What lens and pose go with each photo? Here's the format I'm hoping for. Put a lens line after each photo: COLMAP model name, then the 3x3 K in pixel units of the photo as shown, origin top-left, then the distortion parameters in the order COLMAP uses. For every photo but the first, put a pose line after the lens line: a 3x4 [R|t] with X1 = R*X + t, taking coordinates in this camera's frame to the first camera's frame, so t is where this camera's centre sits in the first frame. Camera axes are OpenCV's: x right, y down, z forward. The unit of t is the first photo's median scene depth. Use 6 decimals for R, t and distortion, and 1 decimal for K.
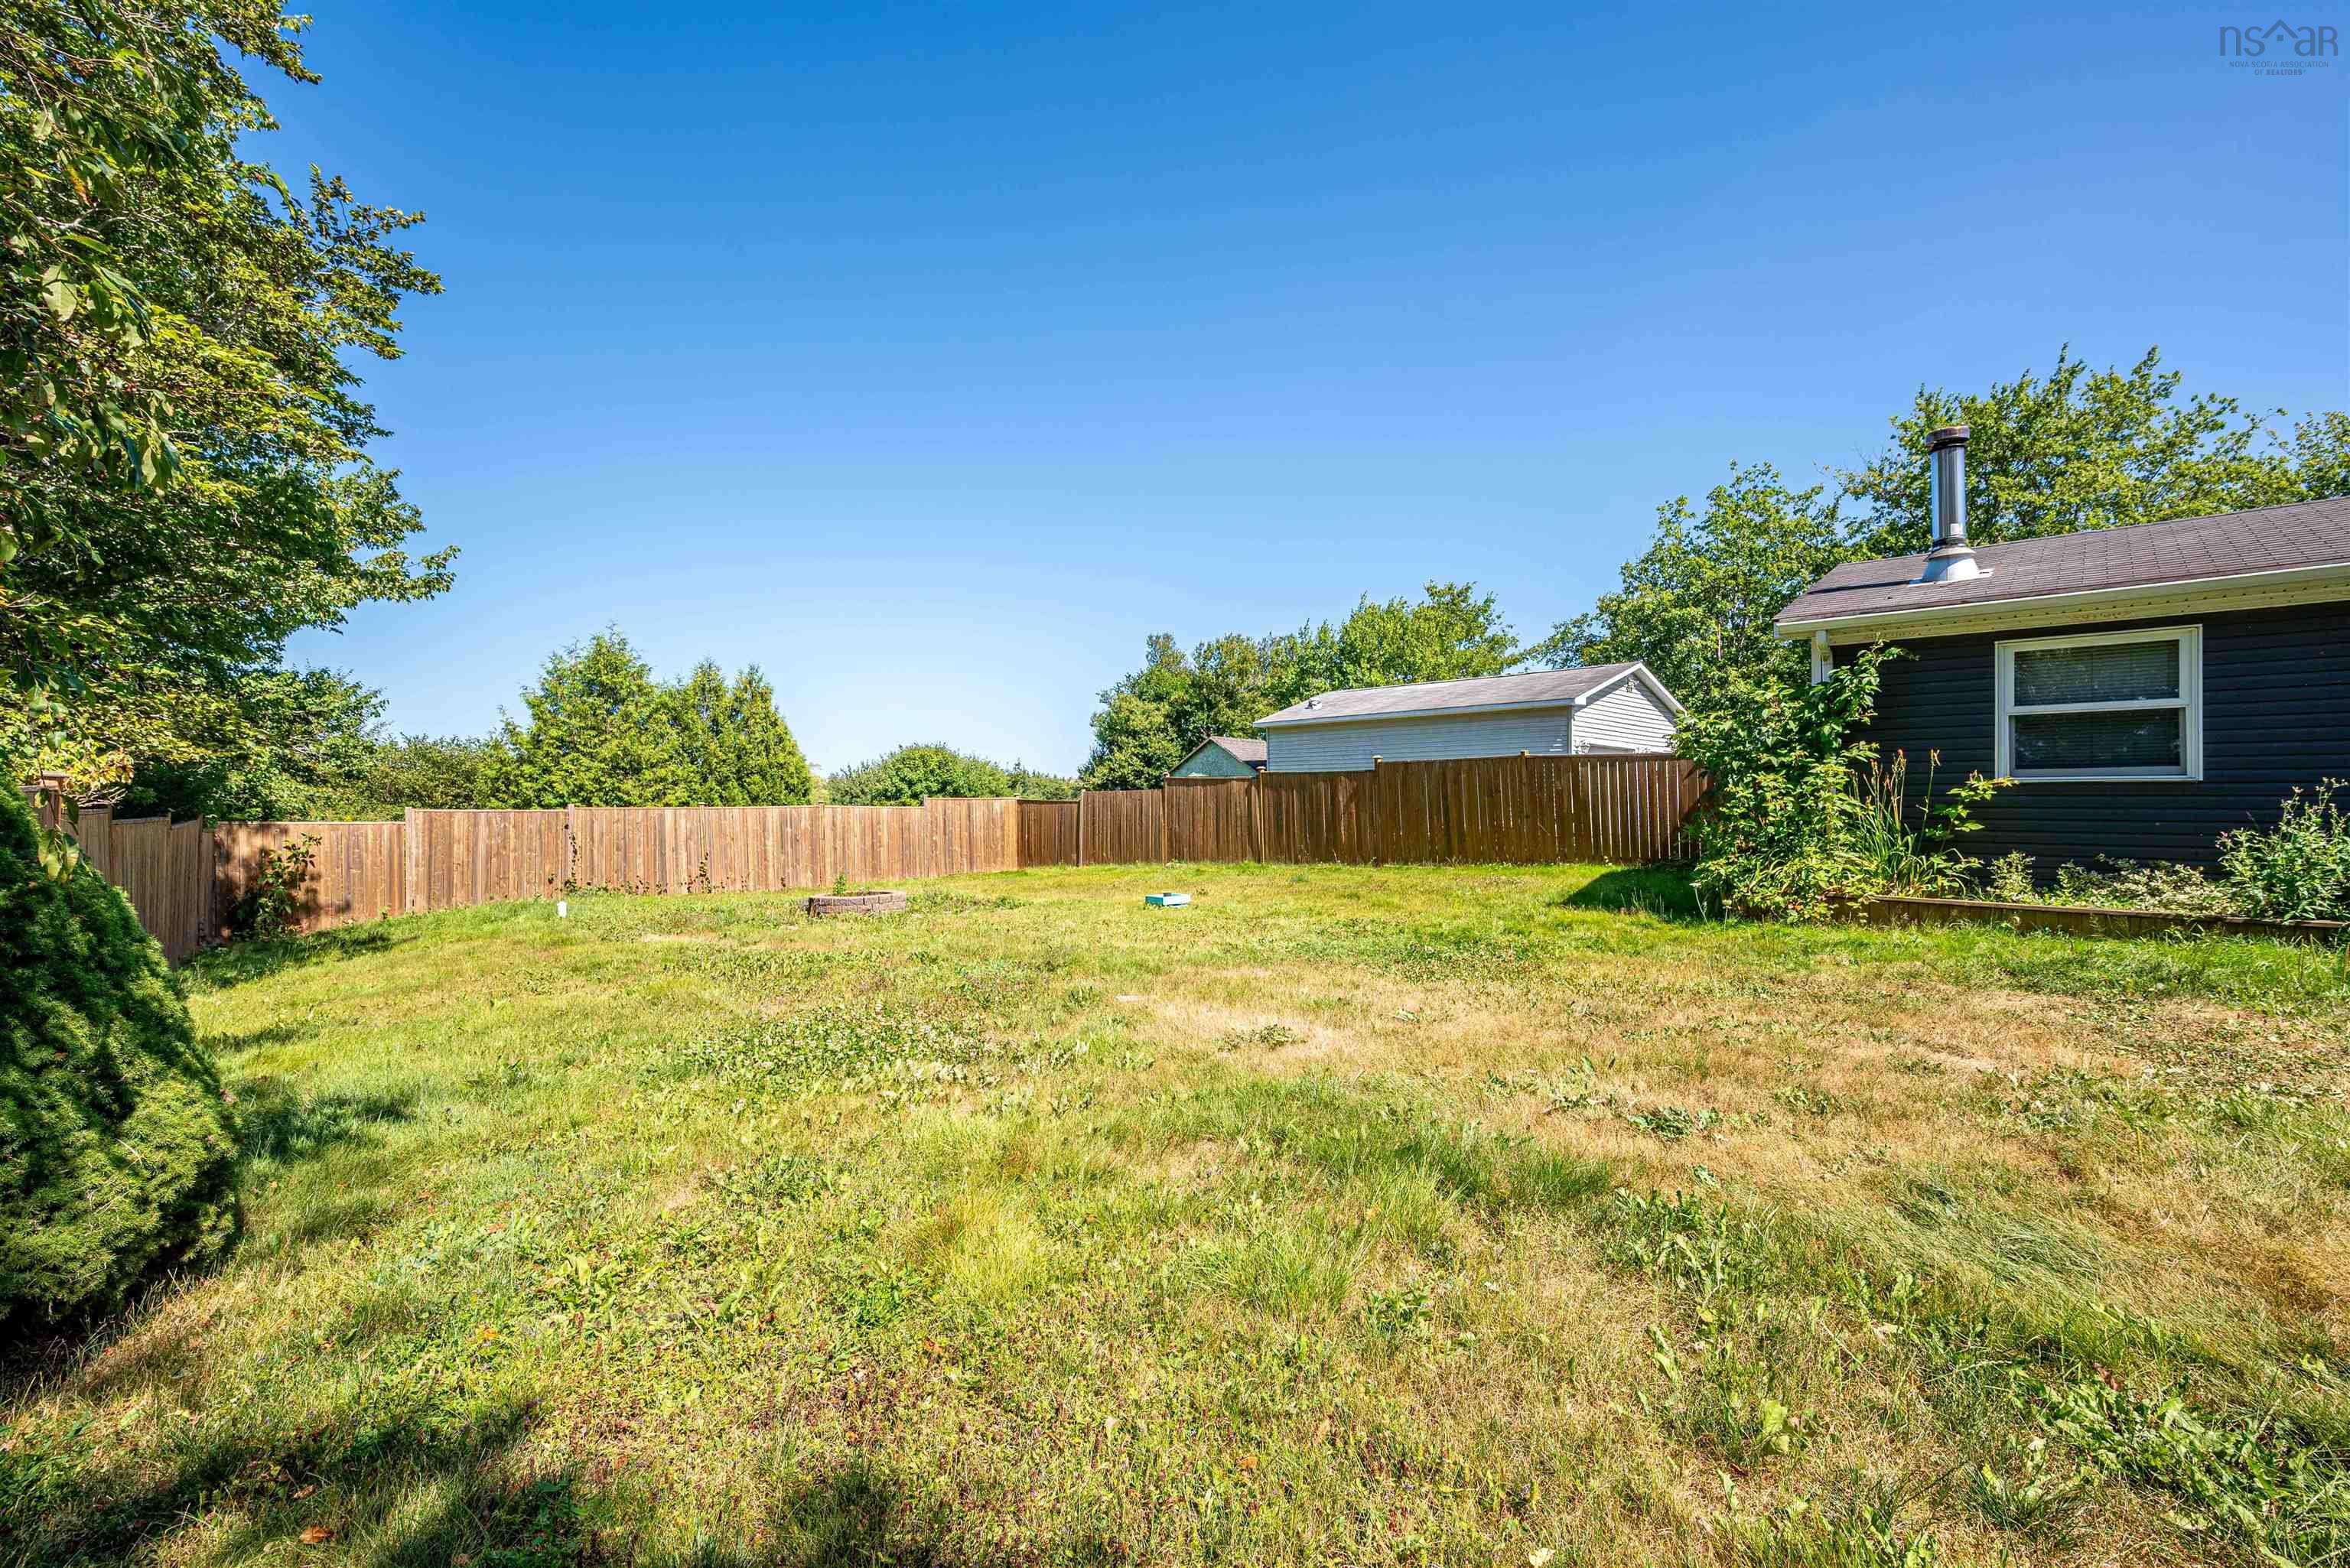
lens RADIAL K [[987.2, 0, 1183.4], [0, 987.2, 778.5], [0, 0, 1]] dist [-0.018728, -0.000252]
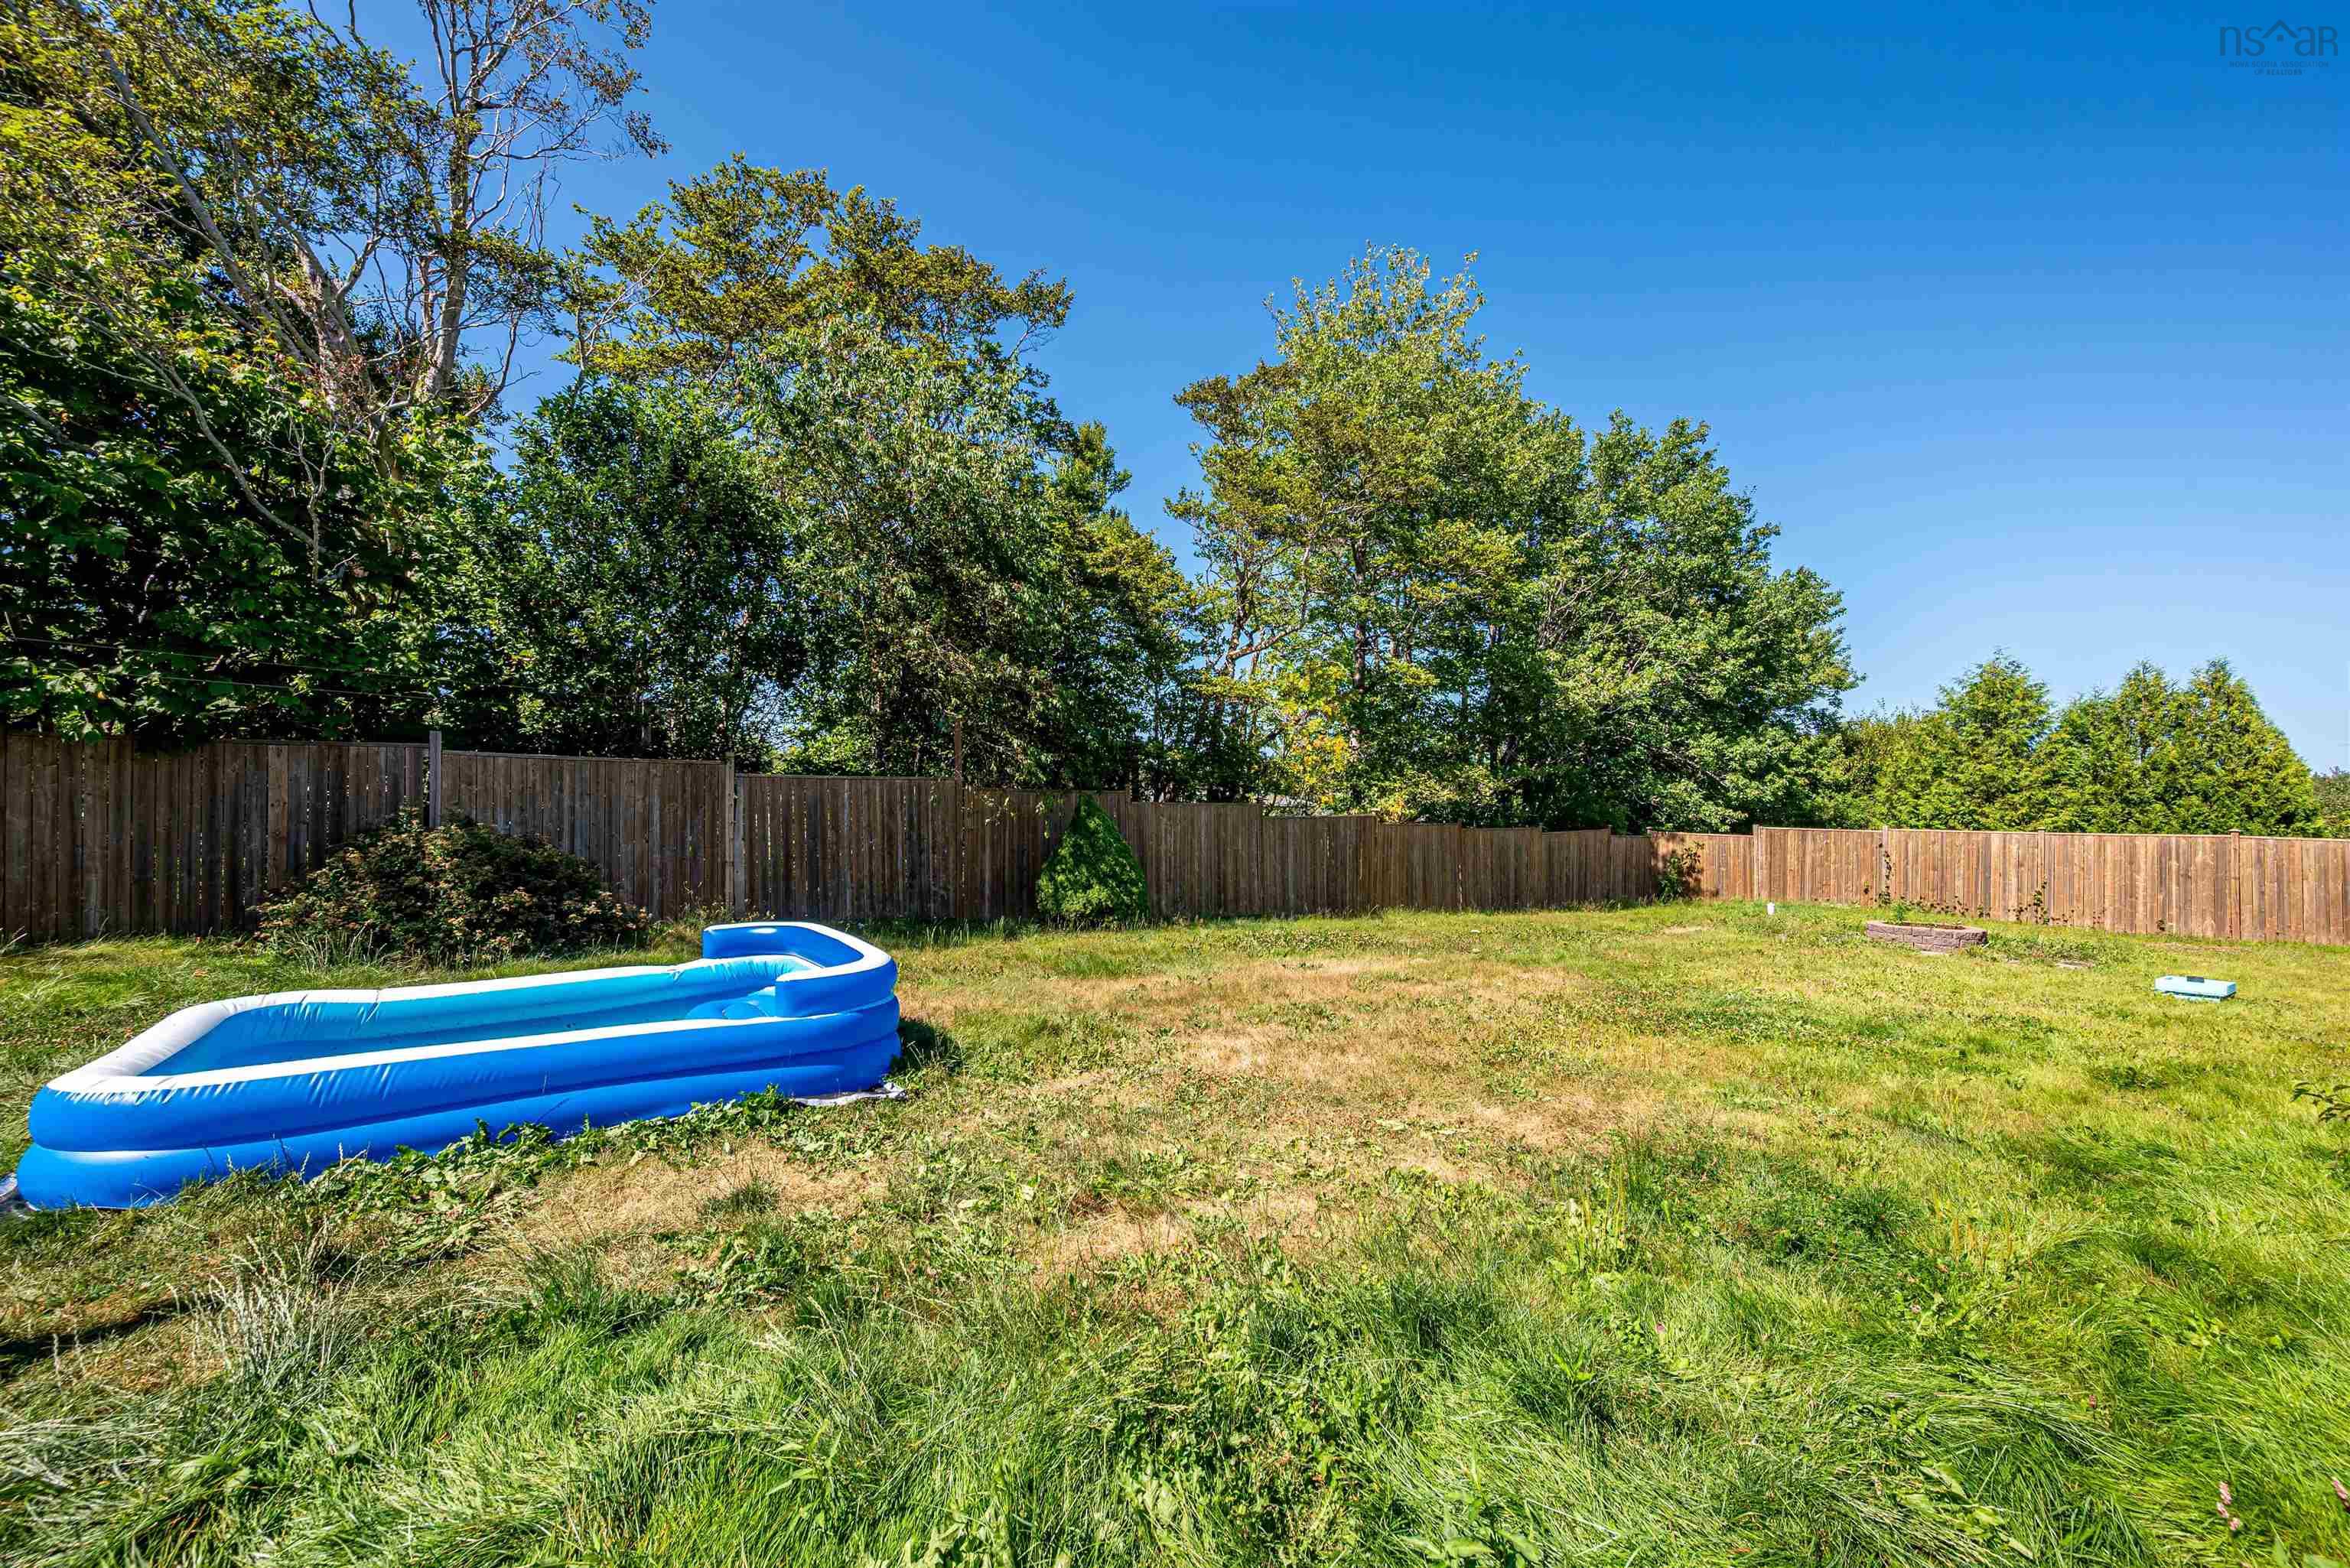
lens RADIAL K [[931.9, 0, 1158.9], [0, 931.9, 780.2], [0, 0, 1]] dist [-0.001404, -0.000347]
pose [[-0.067700, -0.023072, -0.997439, 0.439696], [0.013545, 0.999619, -0.024041, -0.010625], [0.997614, -0.015138, -0.067362, 0.200384]]
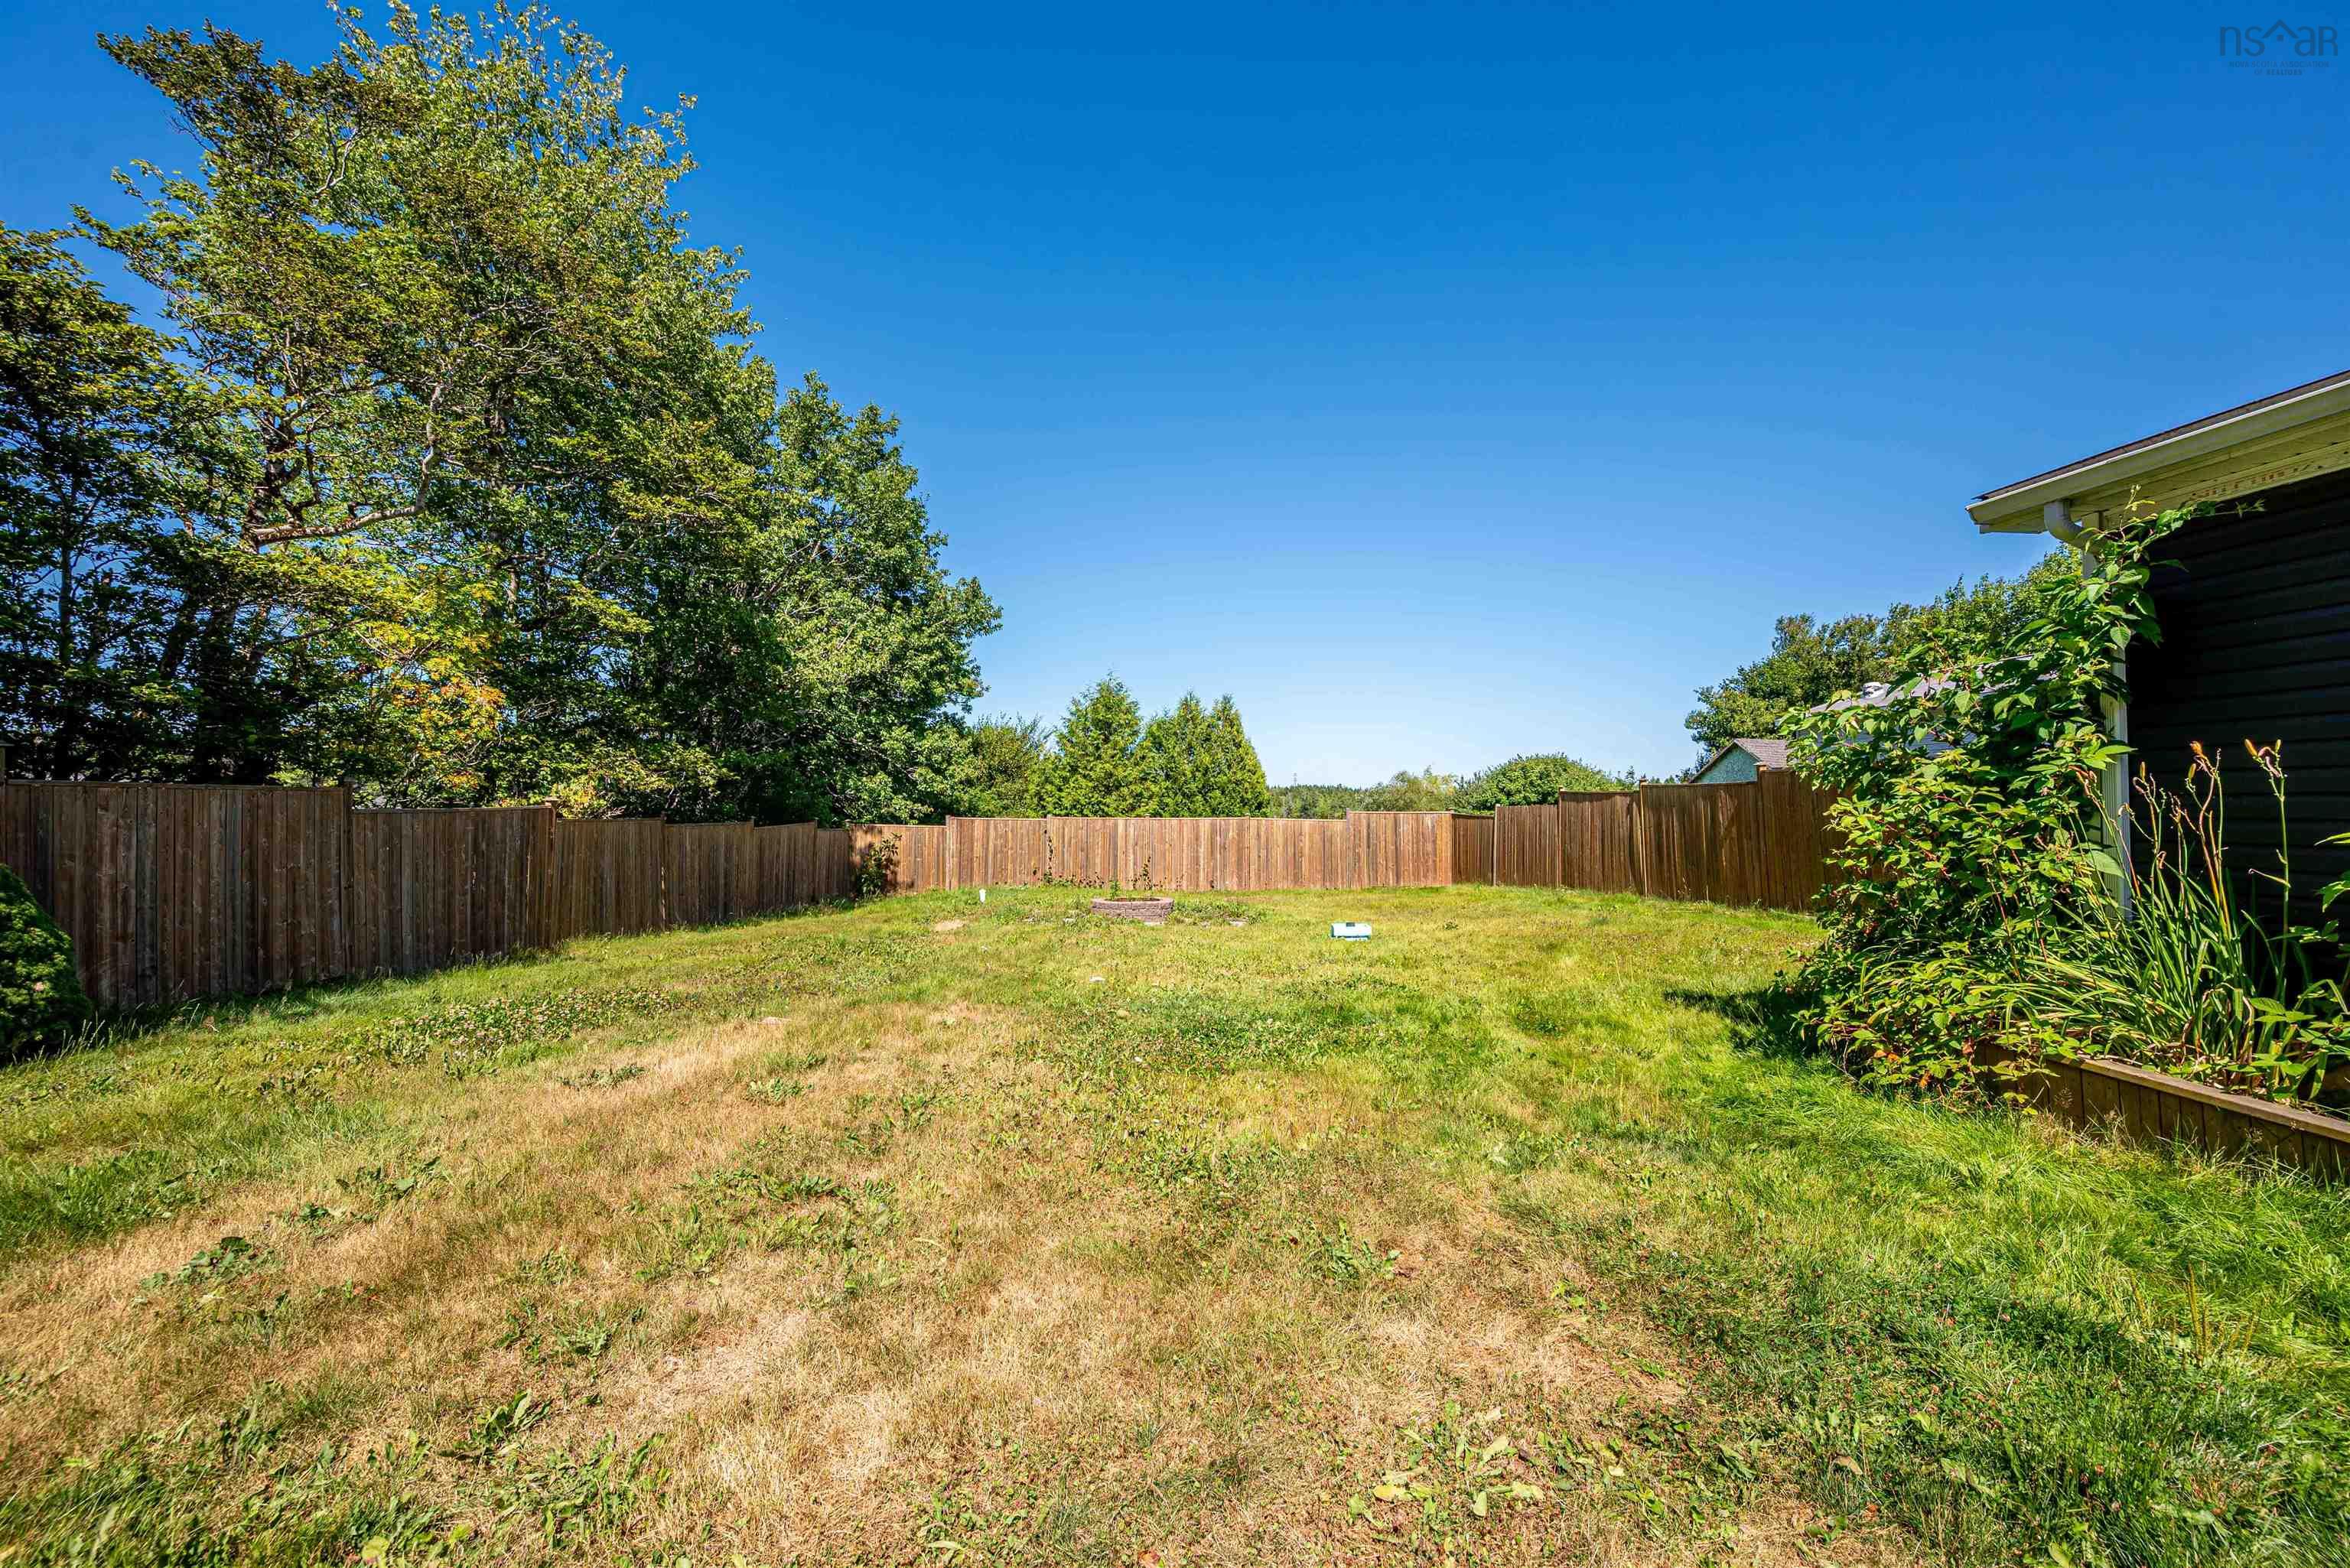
lens RADIAL K [[931.9, 0, 1183.8], [0, 931.9, 790.6], [0, 0, 1]] dist [-0.001404, -0.000347]
pose [[0.756069, -0.005077, -0.654472, 0.275436], [0.007866, 0.999968, 0.001330, -0.005569], [0.654444, -0.006154, 0.756085, 0.157170]]
